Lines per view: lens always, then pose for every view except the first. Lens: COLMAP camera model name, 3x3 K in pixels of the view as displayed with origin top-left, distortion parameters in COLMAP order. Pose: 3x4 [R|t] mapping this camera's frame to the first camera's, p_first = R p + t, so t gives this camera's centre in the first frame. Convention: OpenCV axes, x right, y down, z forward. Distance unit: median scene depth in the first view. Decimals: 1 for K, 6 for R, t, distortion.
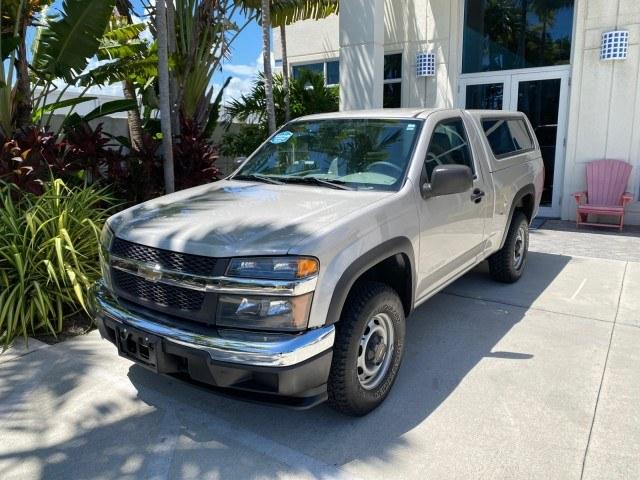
lens RADIAL K [[499.1, 0, 318.1], [0, 499.1, 239.1], [0, 0, 1]] dist [0.005892, -0.002351]
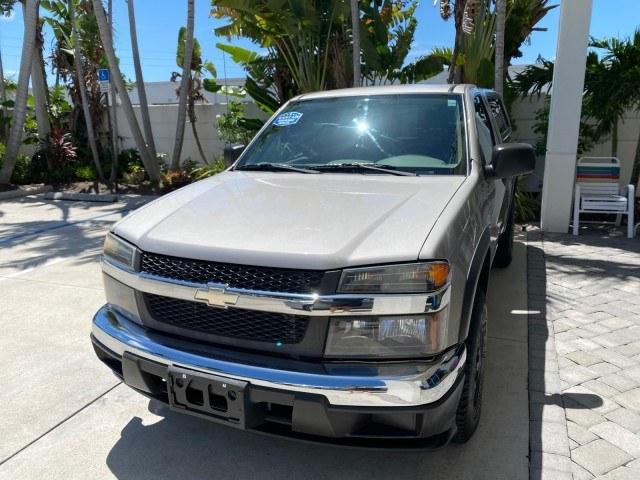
lens RADIAL K [[496.4, 0, 319.5], [0, 496.4, 239.7], [0, 0, 1]] dist [0.002350, -0.000793]
pose [[0.976432, -0.066520, 0.205320, -0.200446], [0.061982, 0.997671, 0.028463, -0.017150], [-0.206736, -0.015066, 0.978281, 0.147507]]
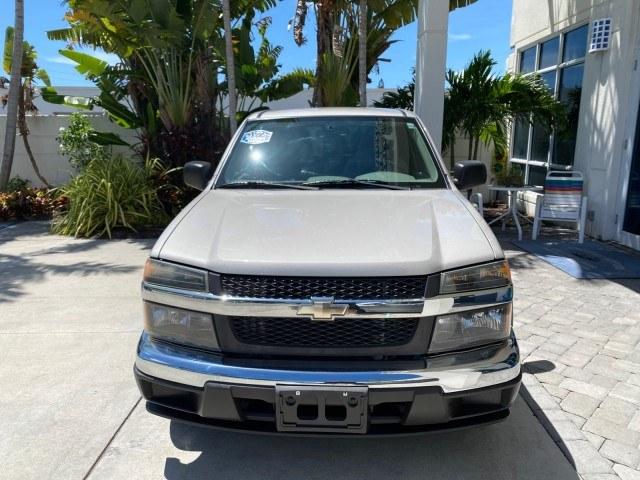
lens RADIAL K [[494.1, 0, 323.6], [0, 494.1, 238.3], [0, 0, 1]] dist [0.007802, -0.004415]
pose [[0.830085, -0.115216, 0.545604, -0.445632], [0.117905, 0.992565, 0.030219, -0.039266], [-0.545029, 0.039245, 0.837498, 0.216434]]
